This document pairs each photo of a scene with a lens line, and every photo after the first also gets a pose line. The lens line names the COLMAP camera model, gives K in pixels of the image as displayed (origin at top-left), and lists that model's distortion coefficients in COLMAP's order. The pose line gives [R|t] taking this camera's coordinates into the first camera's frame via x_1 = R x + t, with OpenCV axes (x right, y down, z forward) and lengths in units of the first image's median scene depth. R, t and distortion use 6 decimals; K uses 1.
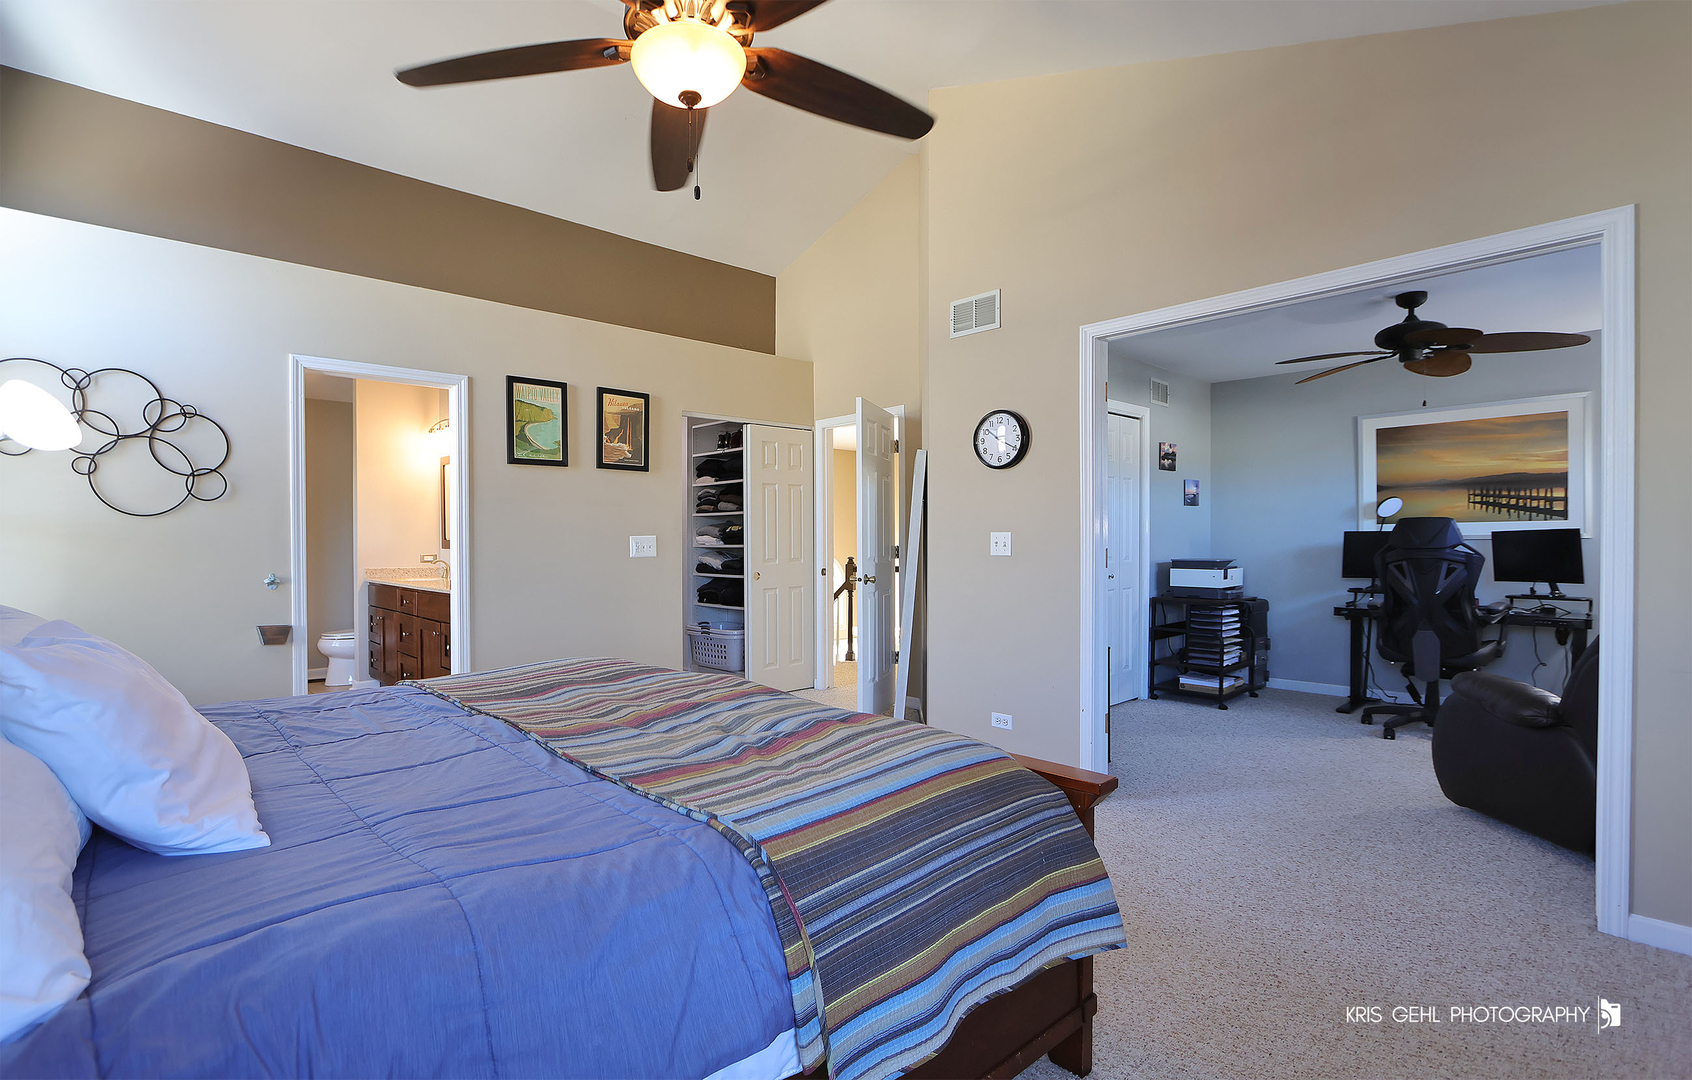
lens RADIAL K [[737.9, 0, 794.9], [0, 737.9, 550.2], [0, 0, 1]] dist [0.000399, 0.000175]
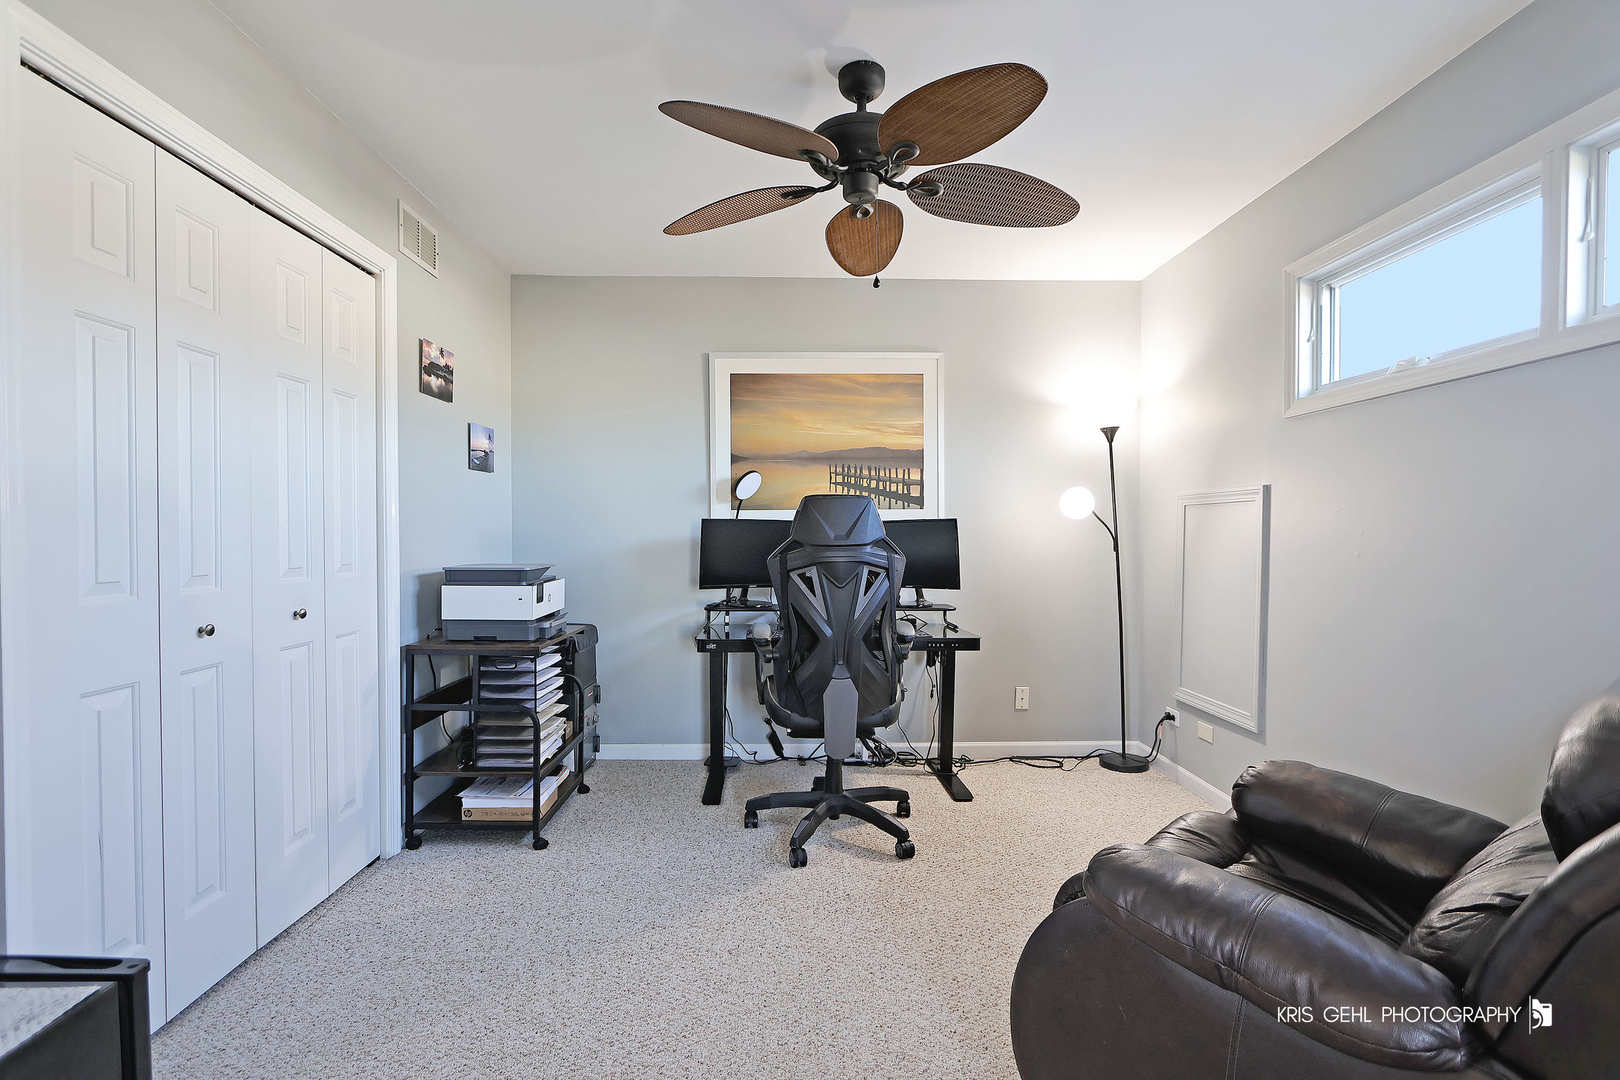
lens RADIAL K [[785.6, 0, 807.7], [0, 785.6, 555.2], [0, 0, 1]] dist [-0.021882, -0.000135]
pose [[0.637797, -0.015173, 0.770055, 0.264653], [0.005376, 0.999869, 0.015248, -0.003389], [-0.770186, -0.005586, 0.637795, 0.479405]]
